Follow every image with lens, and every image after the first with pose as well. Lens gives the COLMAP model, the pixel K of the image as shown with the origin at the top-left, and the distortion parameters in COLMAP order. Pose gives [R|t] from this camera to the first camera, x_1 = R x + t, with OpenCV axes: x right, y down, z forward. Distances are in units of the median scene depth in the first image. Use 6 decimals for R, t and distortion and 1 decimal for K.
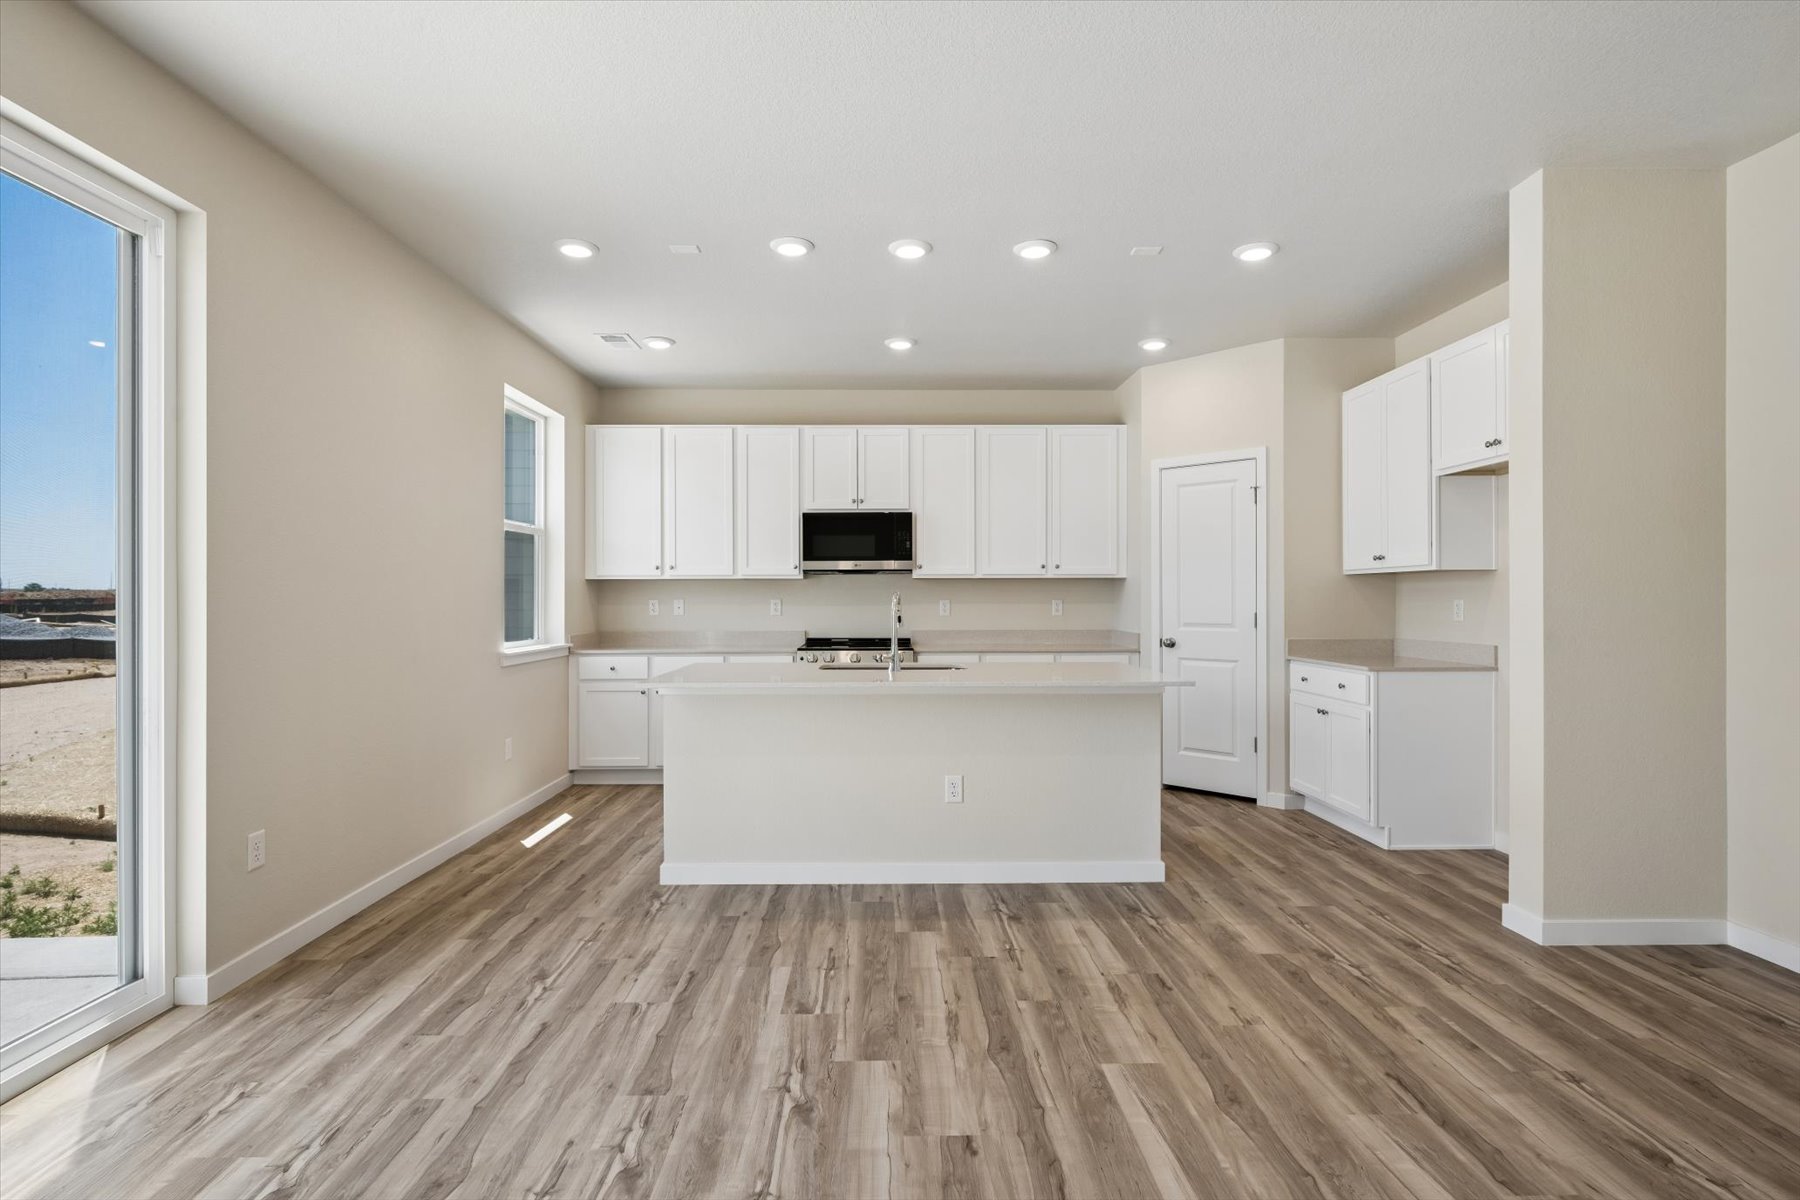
lens RADIAL K [[870.0, 0, 896.6], [0, 870.0, 596.7], [0, 0, 1]] dist [-0.000746, -0.000908]
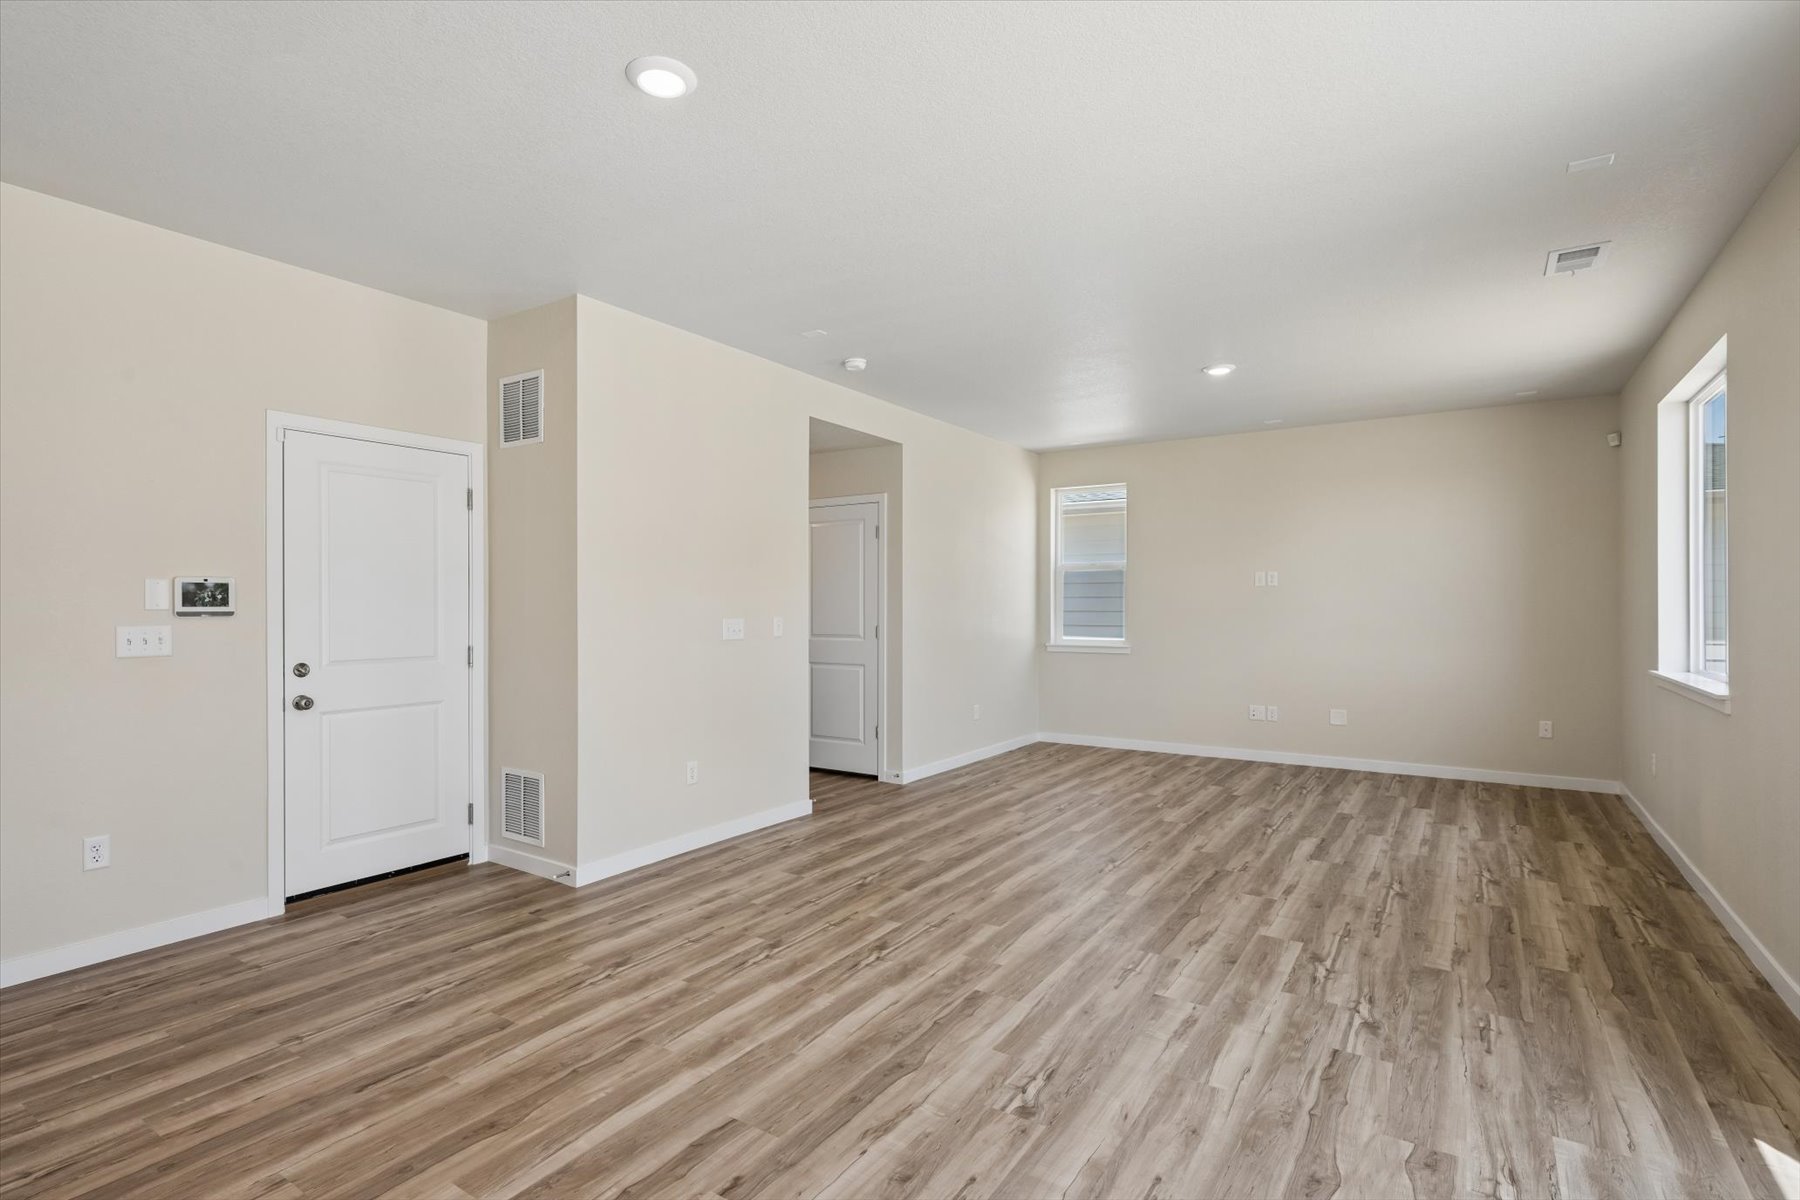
lens RADIAL K [[870.0, 0, 896.6], [0, 870.0, 596.7], [0, 0, 1]] dist [-0.000746, -0.000908]
pose [[-0.825309, 0.008686, 0.564614, -0.246745], [0.003027, 0.999935, -0.010958, -0.012607], [-0.564673, -0.007334, -0.825282, 0.662528]]
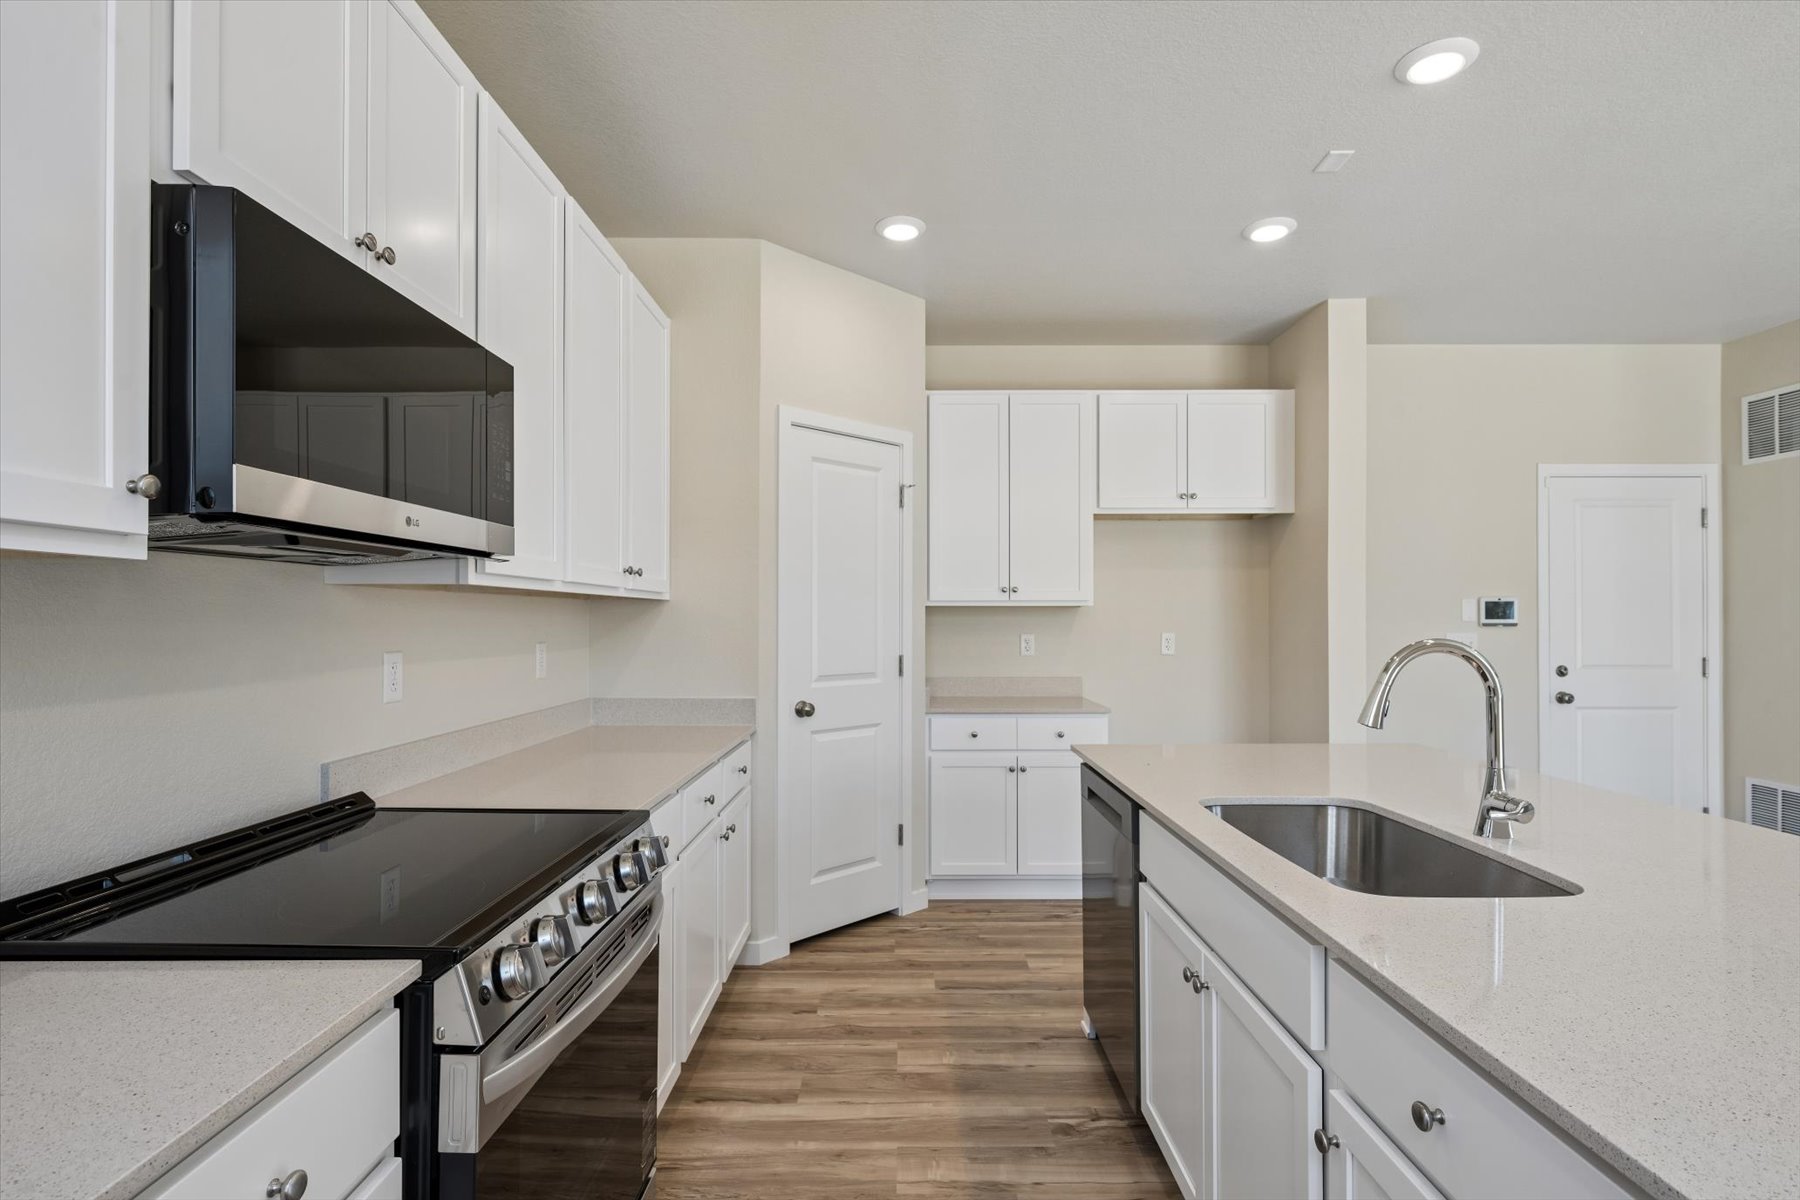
lens RADIAL K [[873.6, 0, 902.9], [0, 873.6, 618.3], [0, 0, 1]] dist [-0.001176, -0.000461]
pose [[0.016169, 0.004186, 0.999861, -0.334329], [-0.002015, 0.999989, -0.004154, -0.009980], [-0.999867, -0.001947, 0.016177, 1.011551]]
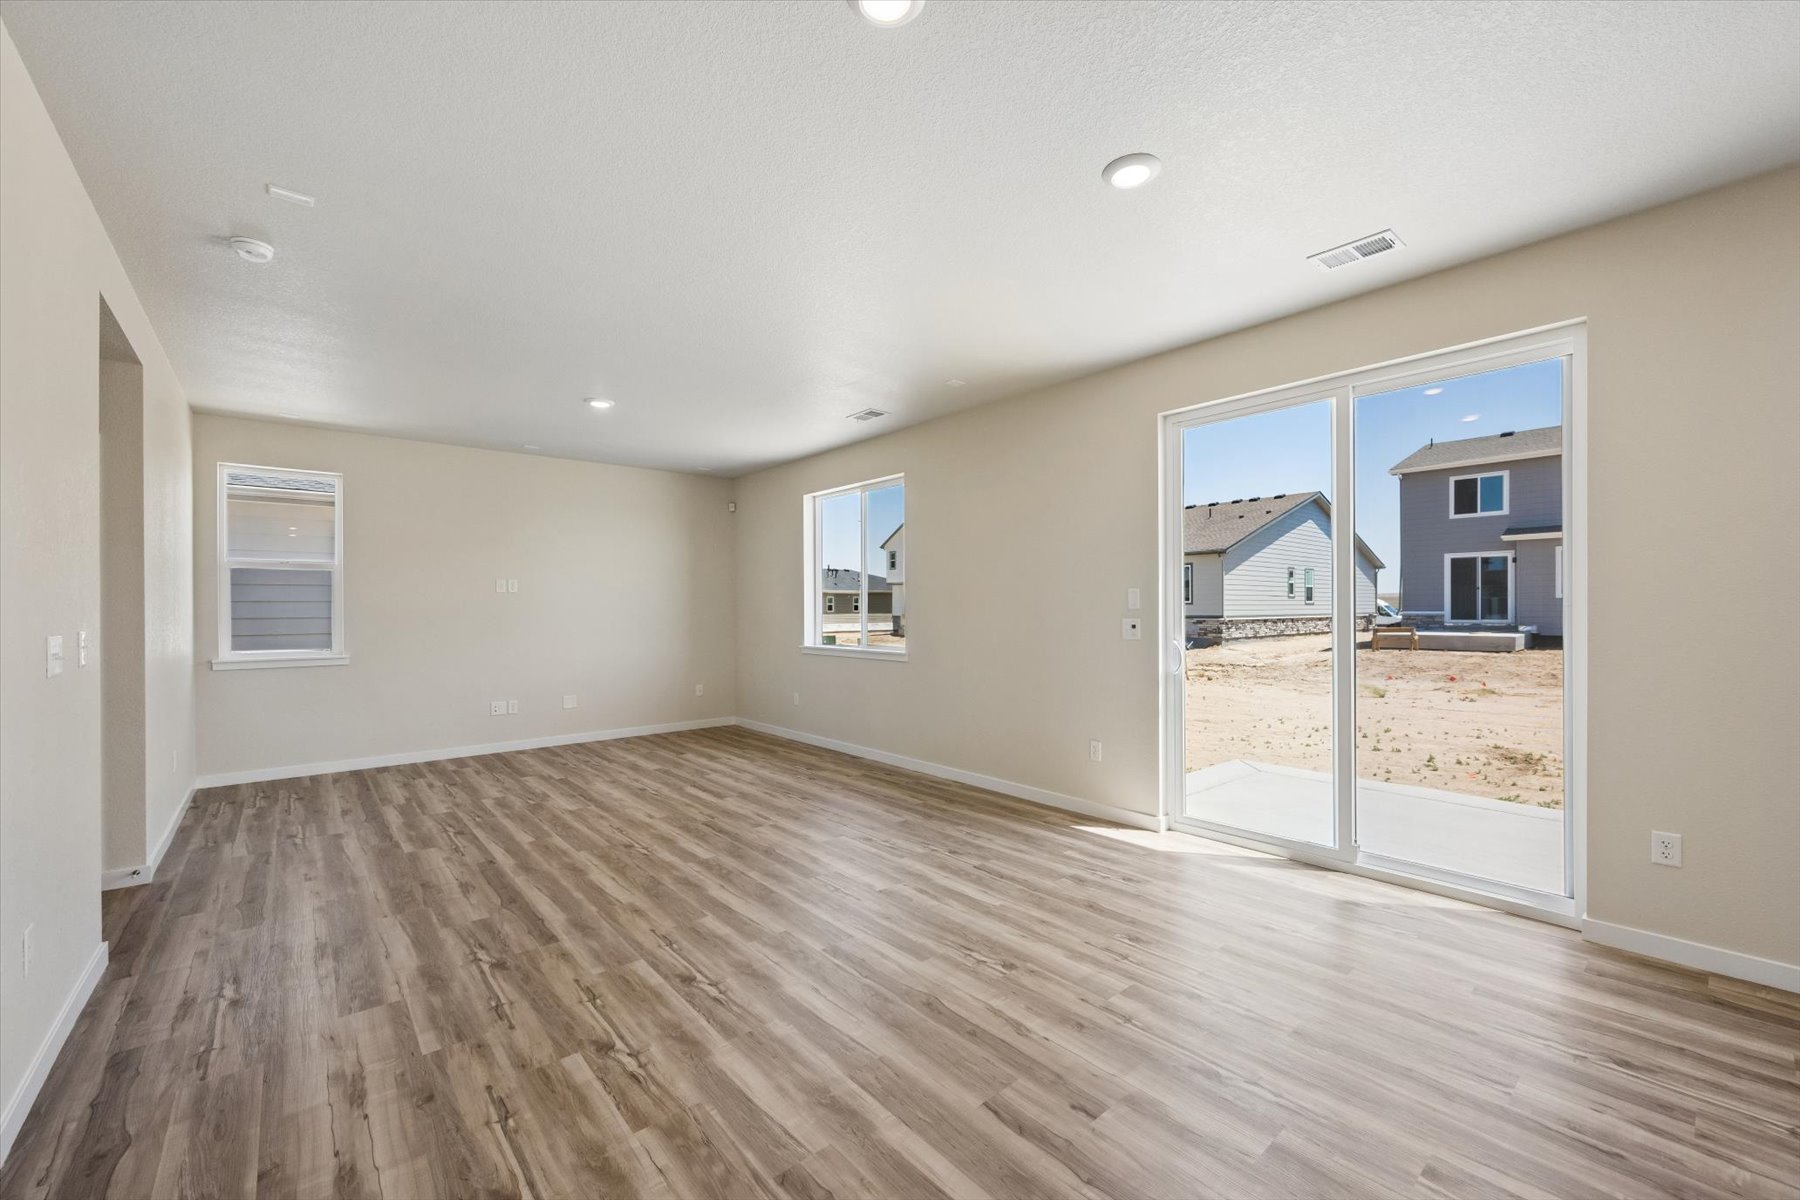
lens RADIAL K [[719.8, 0, 904.4], [0, 719.8, 609.3], [0, 0, 1]] dist [-0.000595, 0.000194]
pose [[-0.769873, 0.008215, -0.638145, 0.333486], [0.007597, 0.999964, 0.003708, -0.013601], [0.638152, -0.001994, -0.769908, 0.608479]]
